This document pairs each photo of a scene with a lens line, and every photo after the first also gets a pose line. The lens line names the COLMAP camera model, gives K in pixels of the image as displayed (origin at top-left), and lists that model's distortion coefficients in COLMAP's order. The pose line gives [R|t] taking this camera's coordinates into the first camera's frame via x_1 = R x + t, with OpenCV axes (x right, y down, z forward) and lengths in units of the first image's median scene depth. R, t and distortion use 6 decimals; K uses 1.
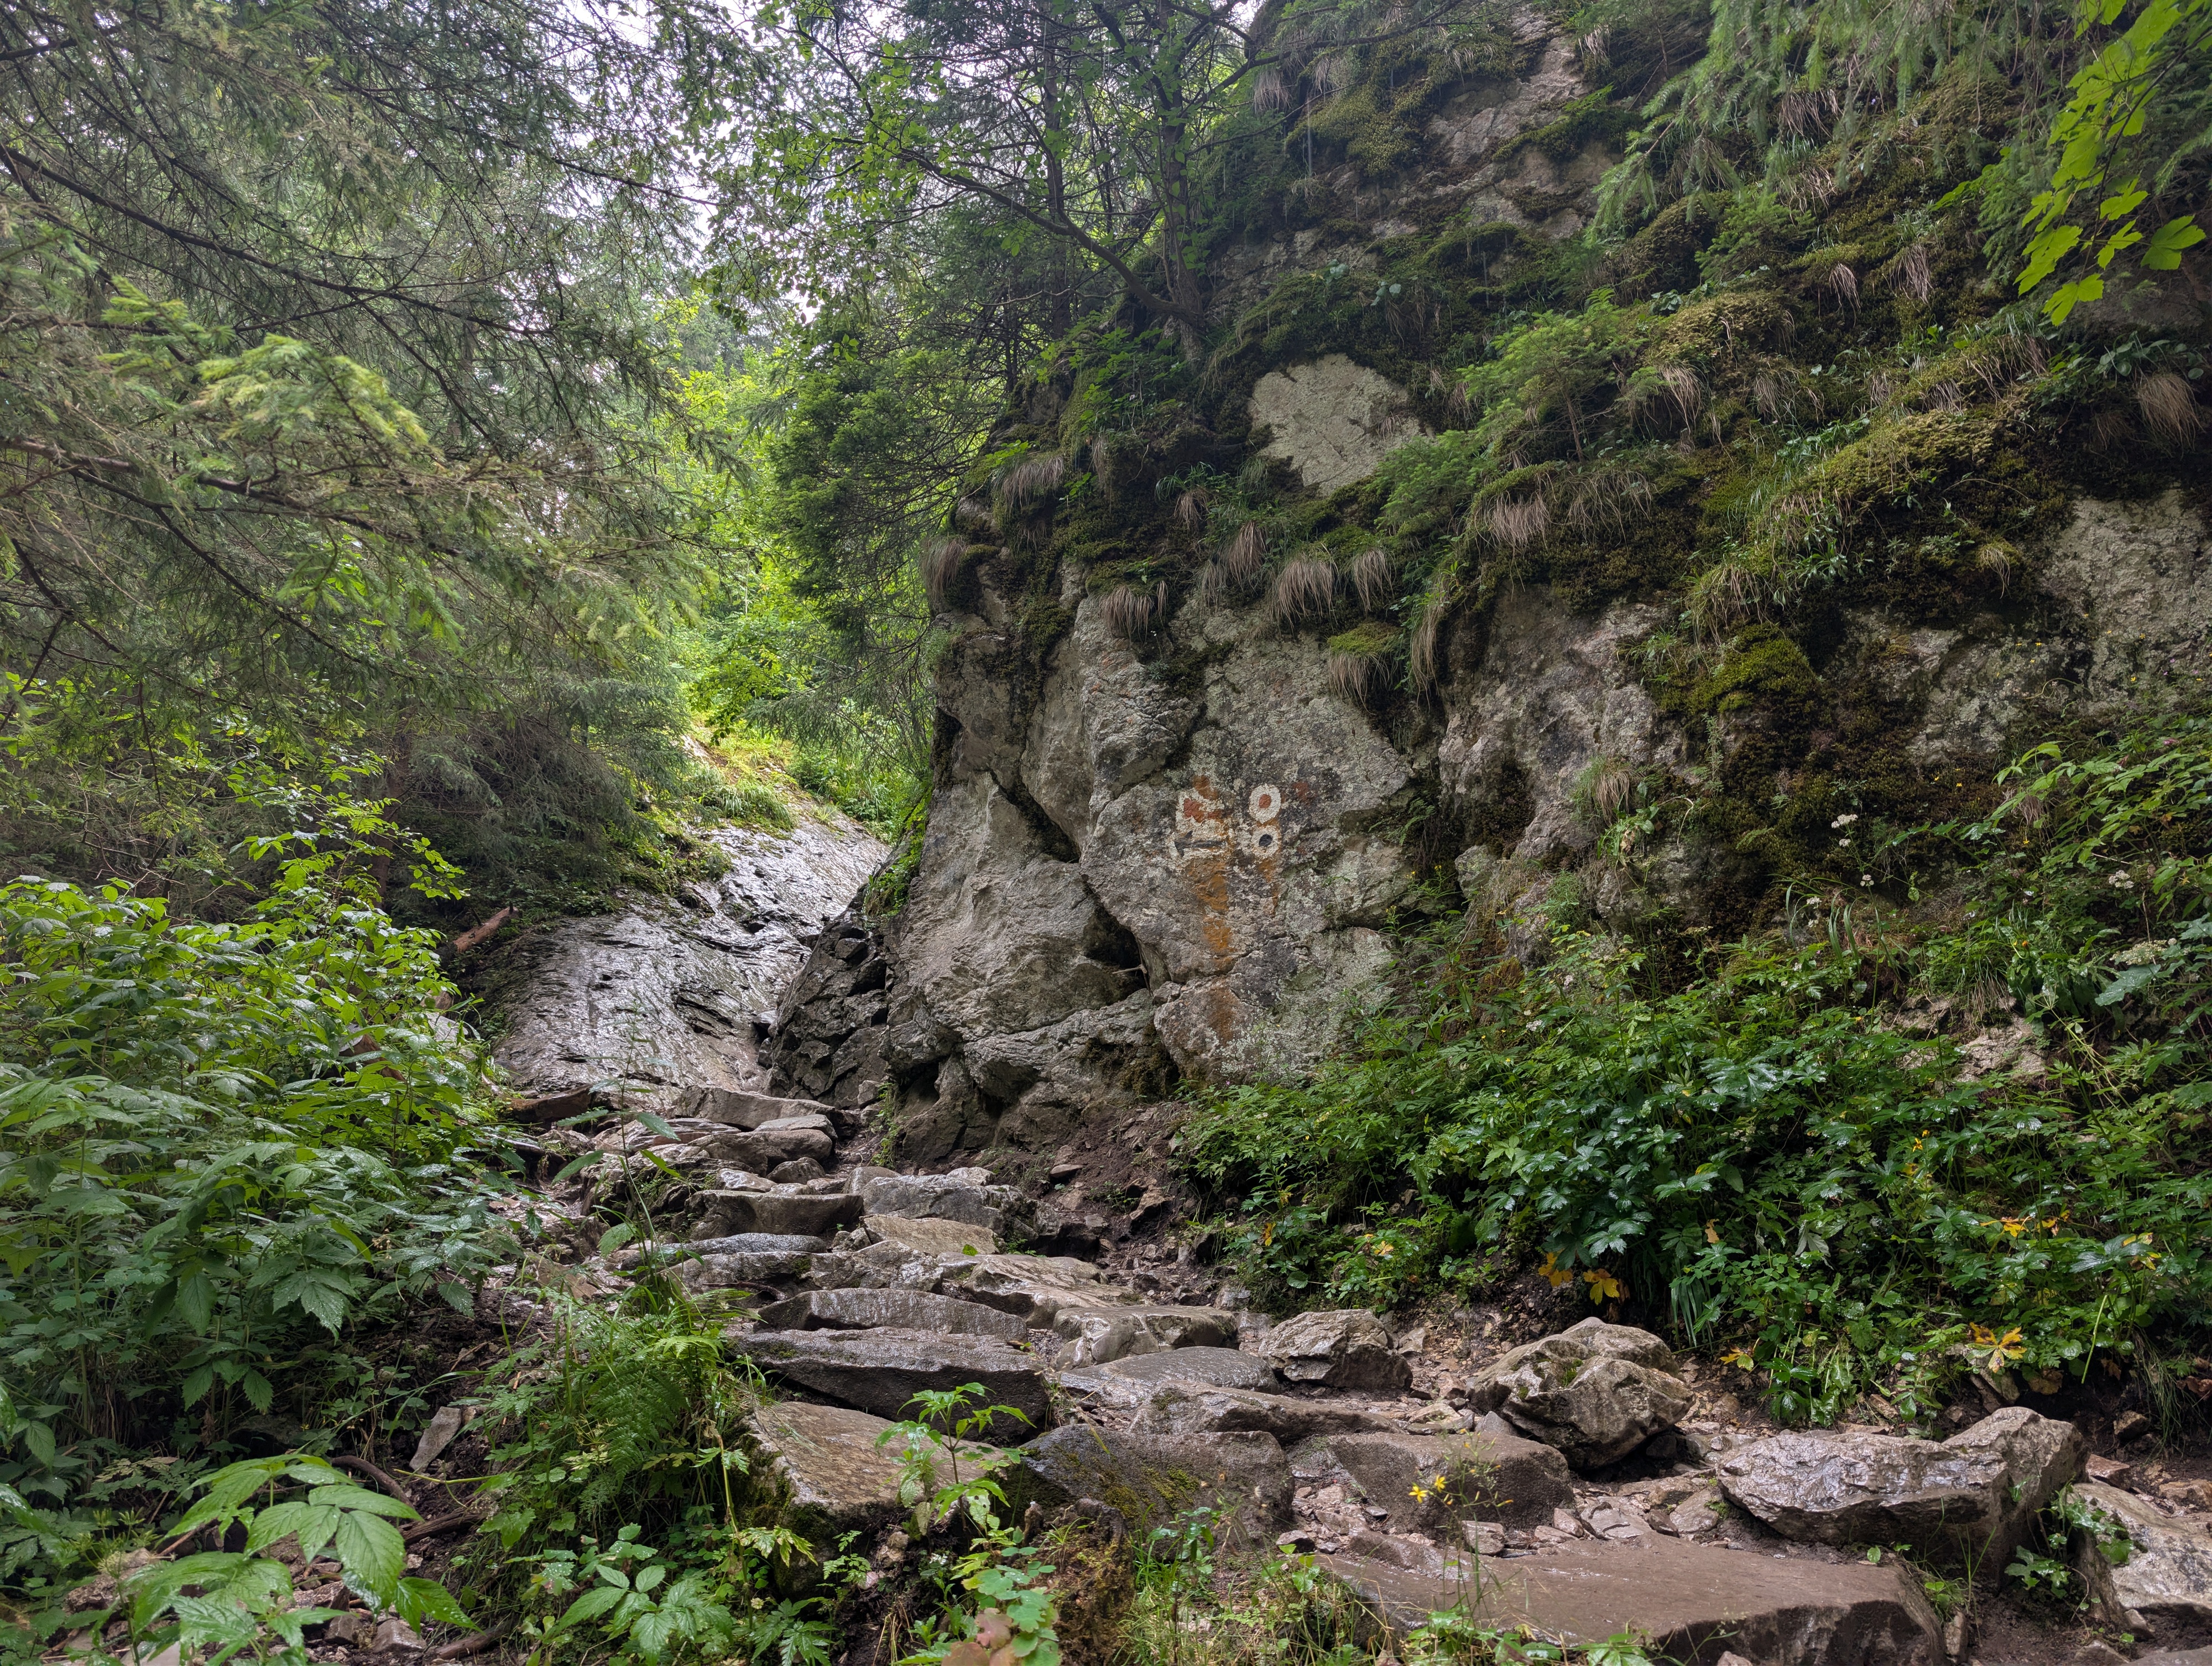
lens RADIAL K [[1562.1, 0, 1098.2], [0, 1562.1, 828.5], [0, 0, 1]] dist [0.085999, -0.006426]
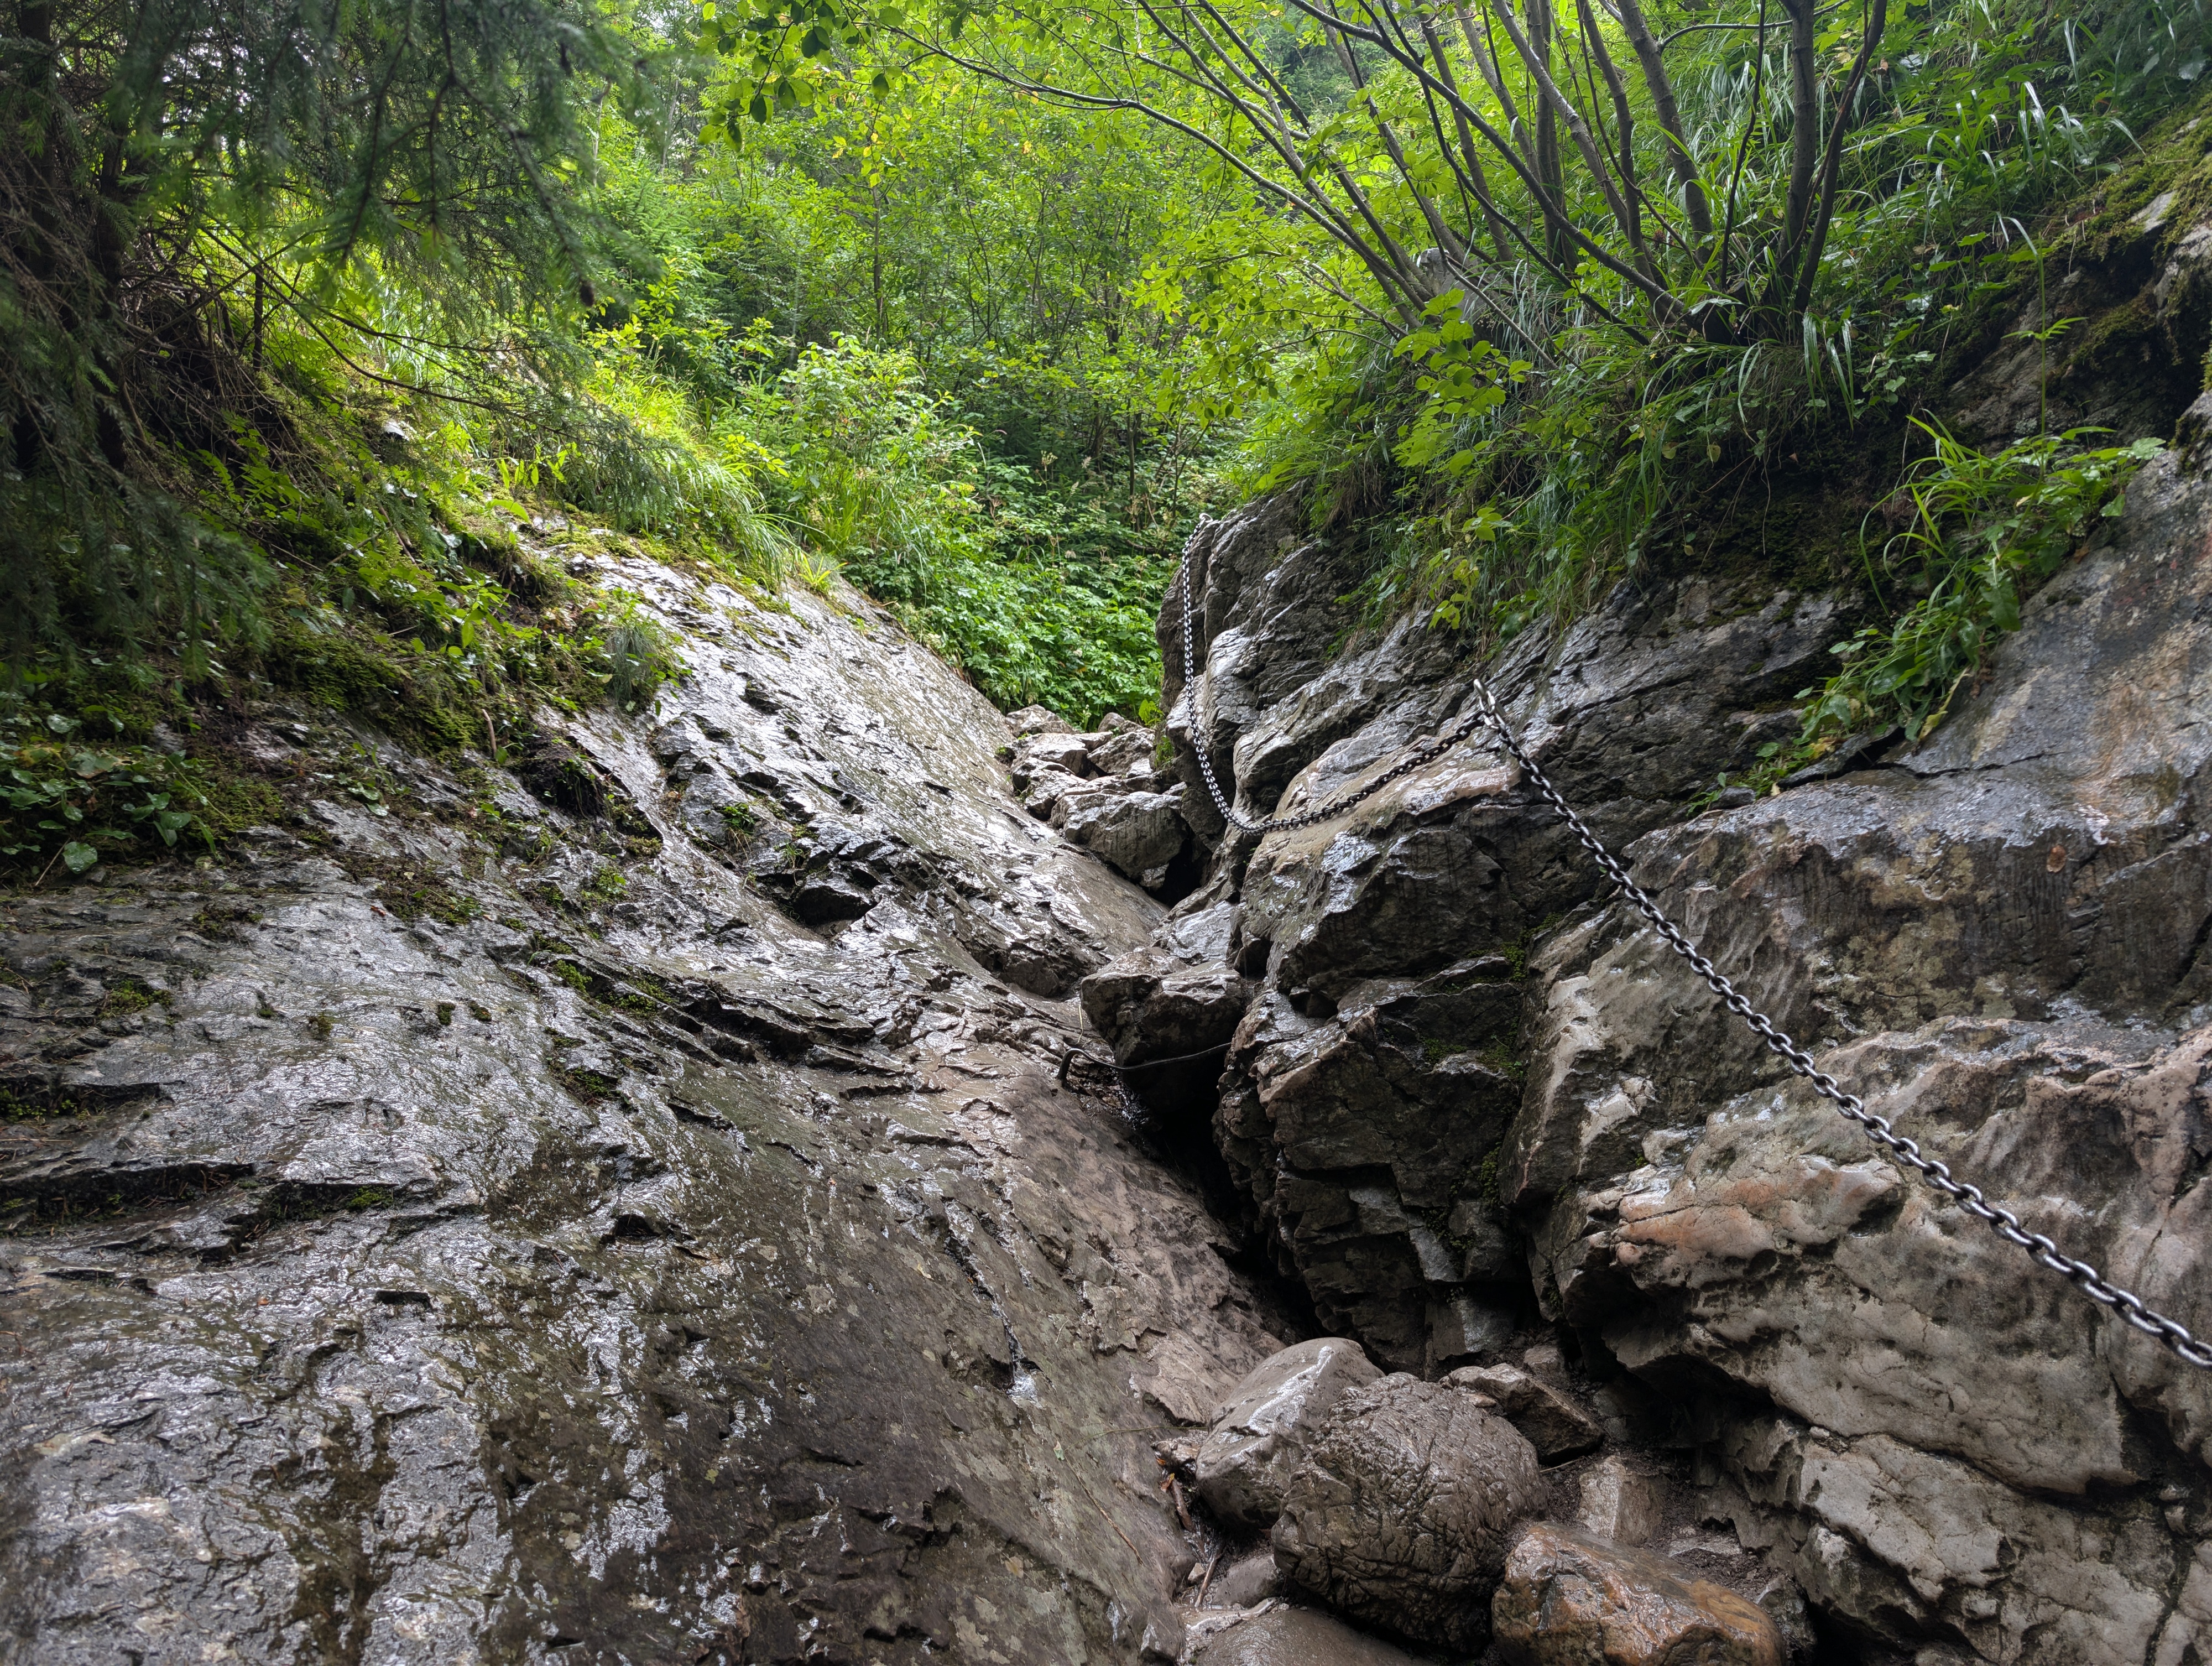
lens RADIAL K [[1562.1, 0, 1104.7], [0, 1562.1, 829.3], [0, 0, 1]] dist [0.085999, -0.006426]
pose [[0.982352, 0.084675, 0.166776, -0.439039], [-0.099784, 0.991424, 0.084393, 0.045880], [-0.158199, -0.099545, 0.982377, 1.484367]]
